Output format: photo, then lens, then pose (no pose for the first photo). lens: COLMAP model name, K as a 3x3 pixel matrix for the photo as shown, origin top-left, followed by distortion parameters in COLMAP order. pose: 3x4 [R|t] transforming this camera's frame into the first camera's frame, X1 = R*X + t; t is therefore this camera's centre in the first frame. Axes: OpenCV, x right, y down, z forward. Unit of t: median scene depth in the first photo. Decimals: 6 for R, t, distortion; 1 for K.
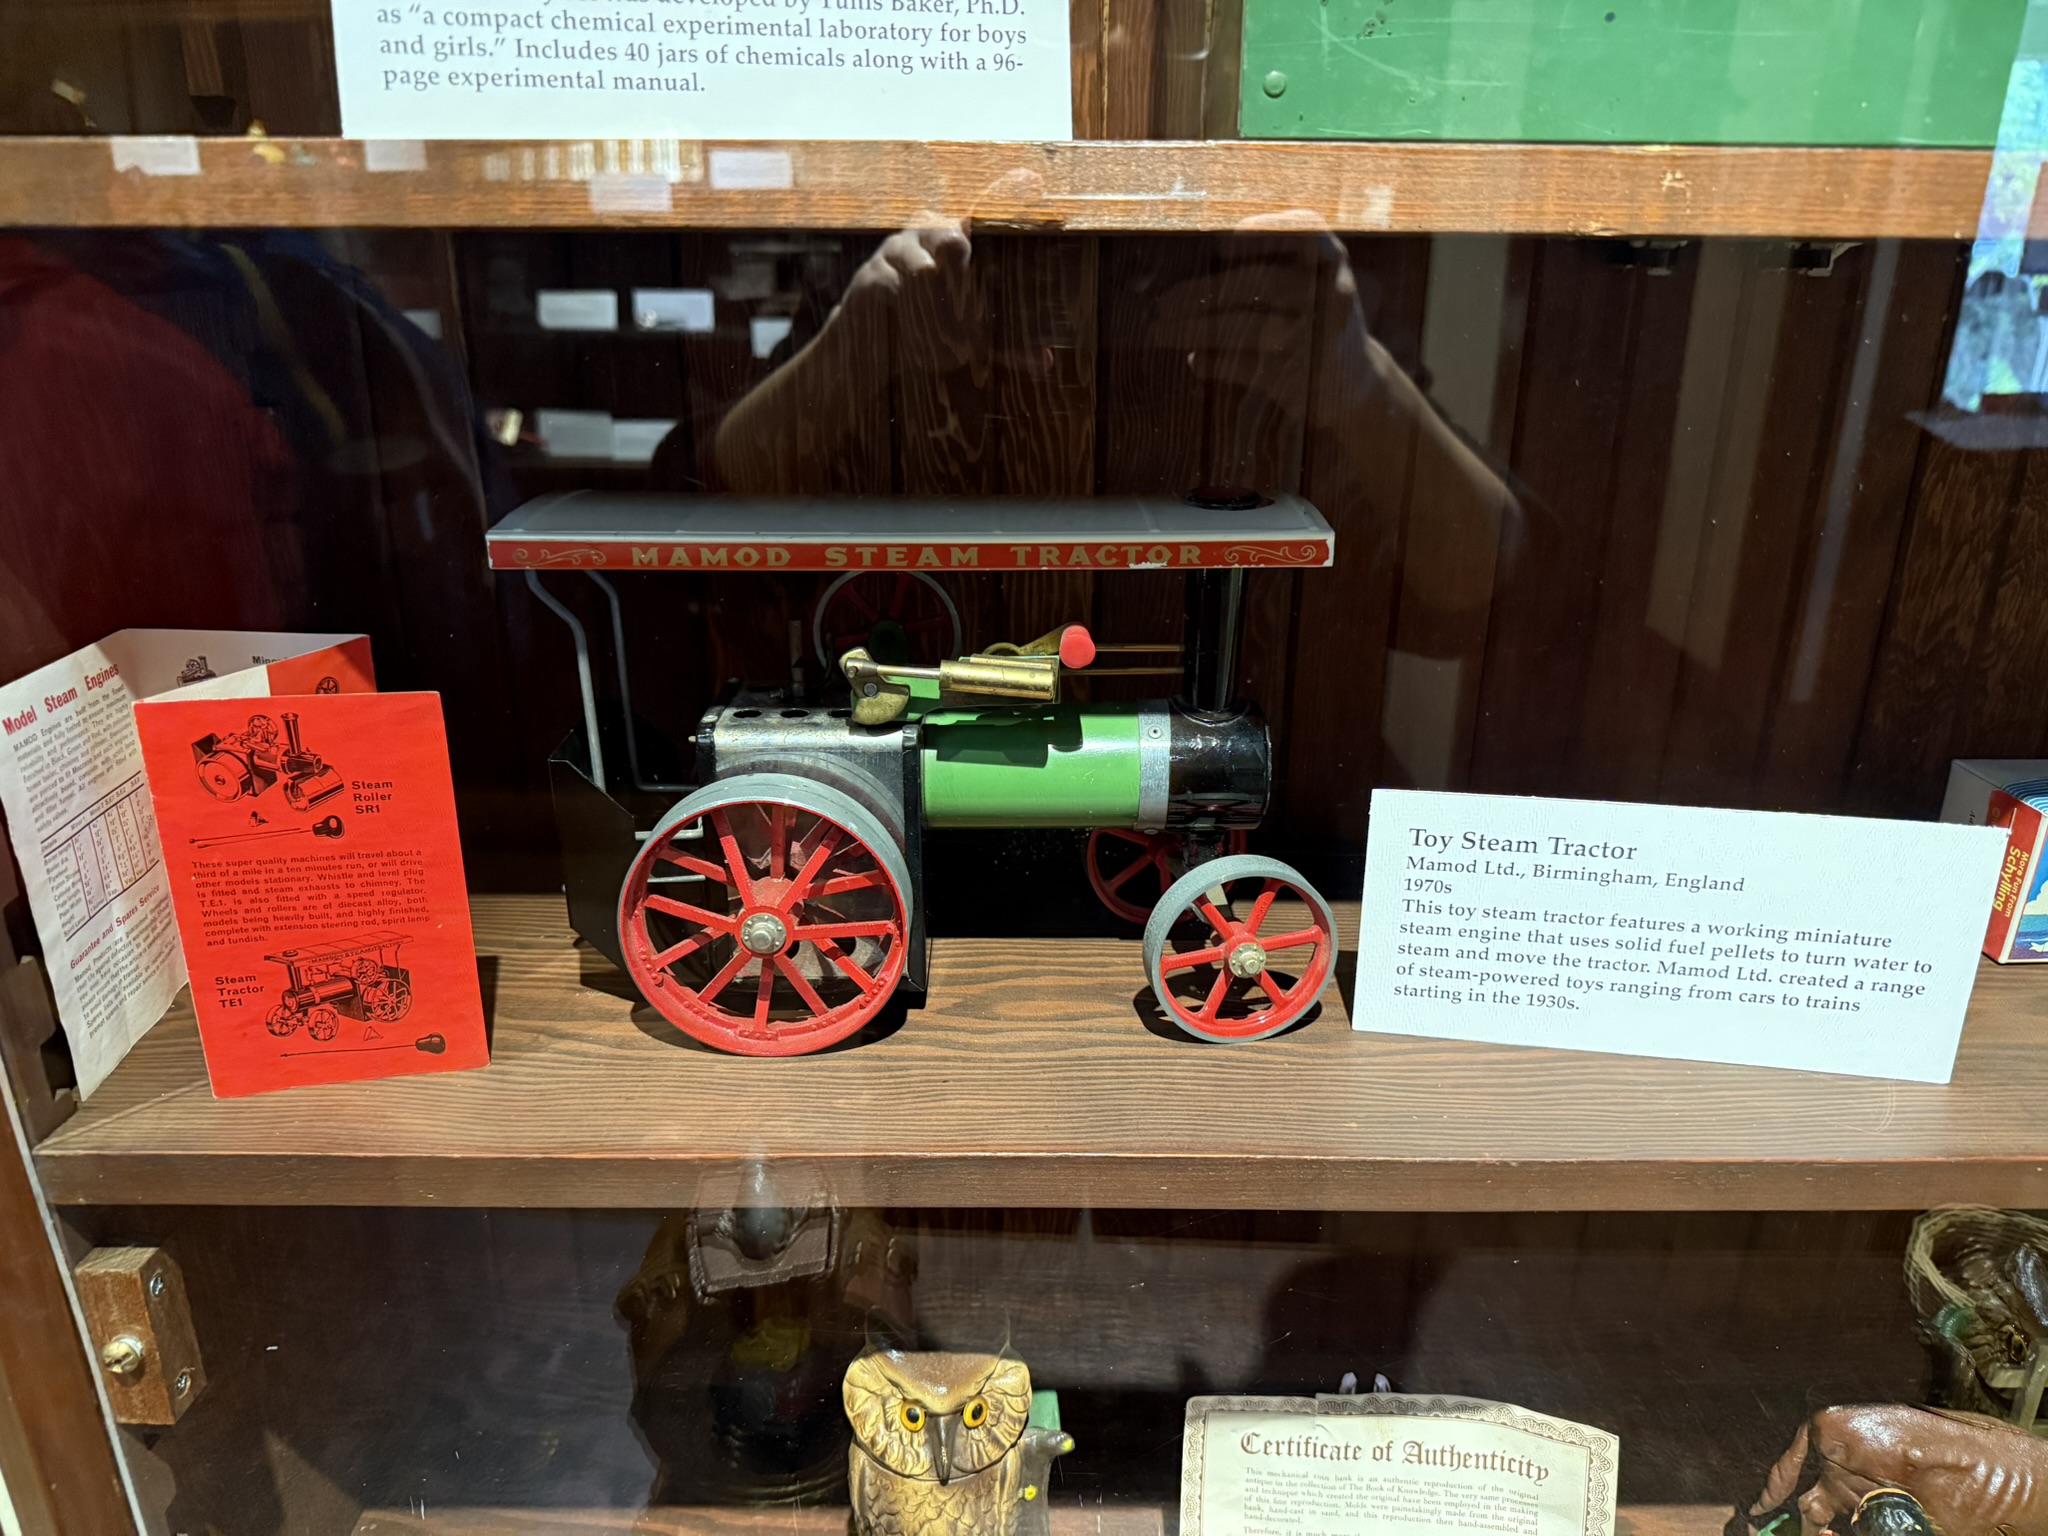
lens RADIAL K [[1443.6, 0, 1009.7], [0, 1443.6, 768.5], [0, 0, 1]] dist [0.029560, -0.054875]
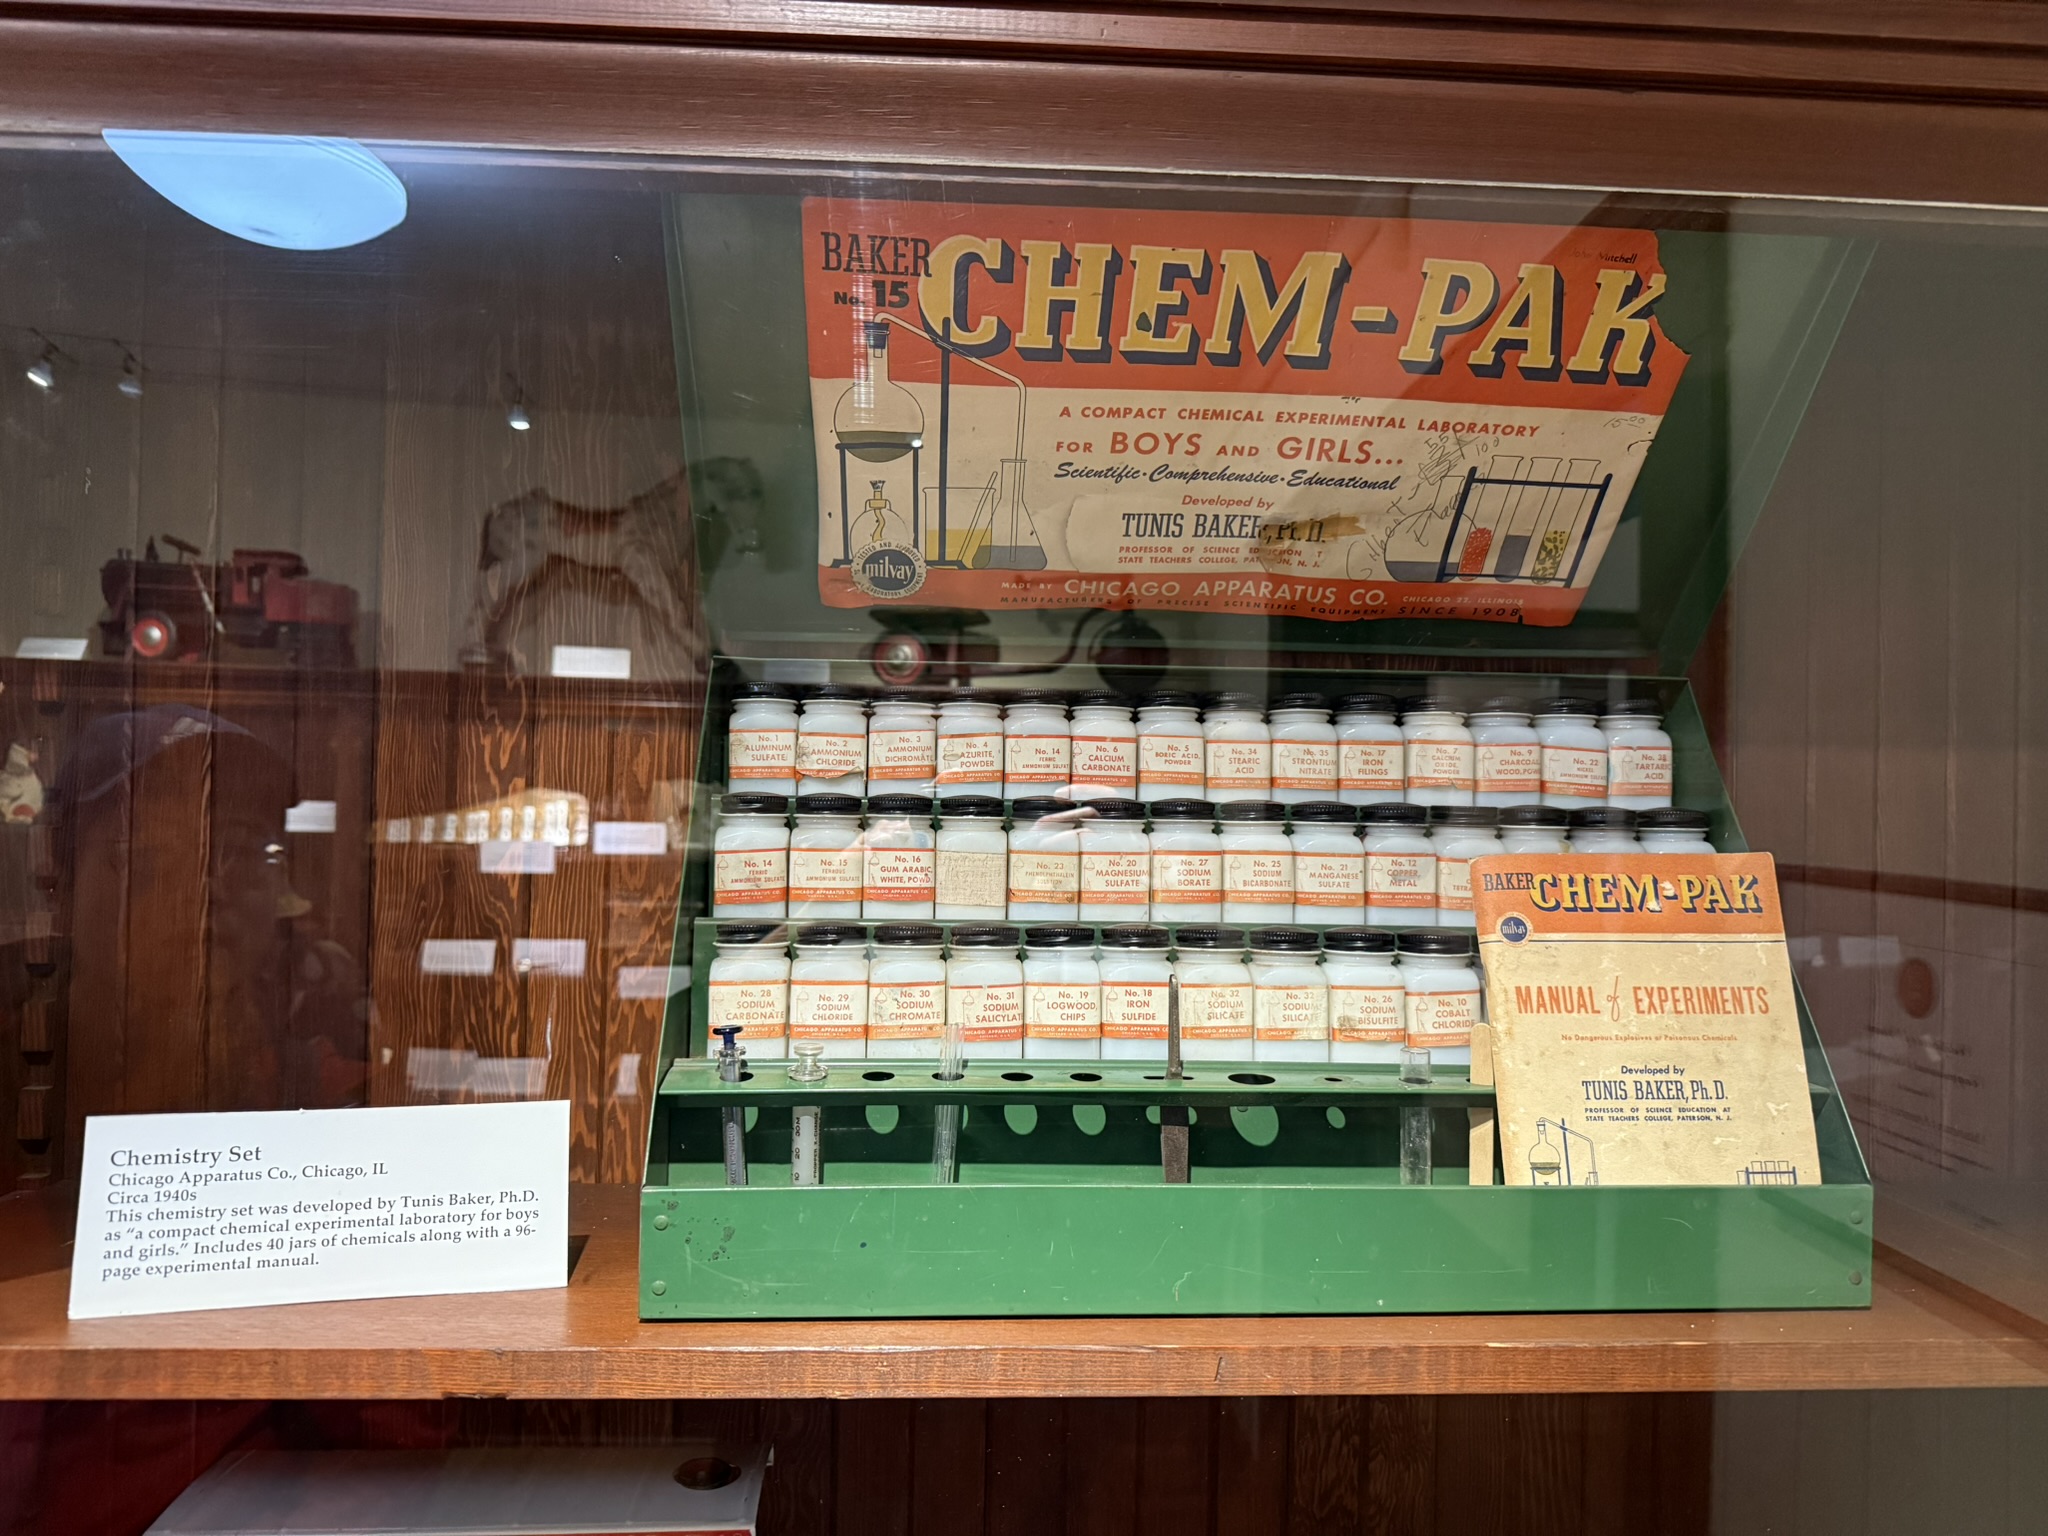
lens RADIAL K [[1443.6, 0, 1028.3], [0, 1443.6, 774.7], [0, 0, 1]] dist [0.029560, -0.054875]
pose [[0.997911, 0.010227, 0.063787, 0.441219], [0.013106, 0.934807, -0.354915, -0.385668], [-0.063259, 0.355010, 0.932720, -0.685549]]
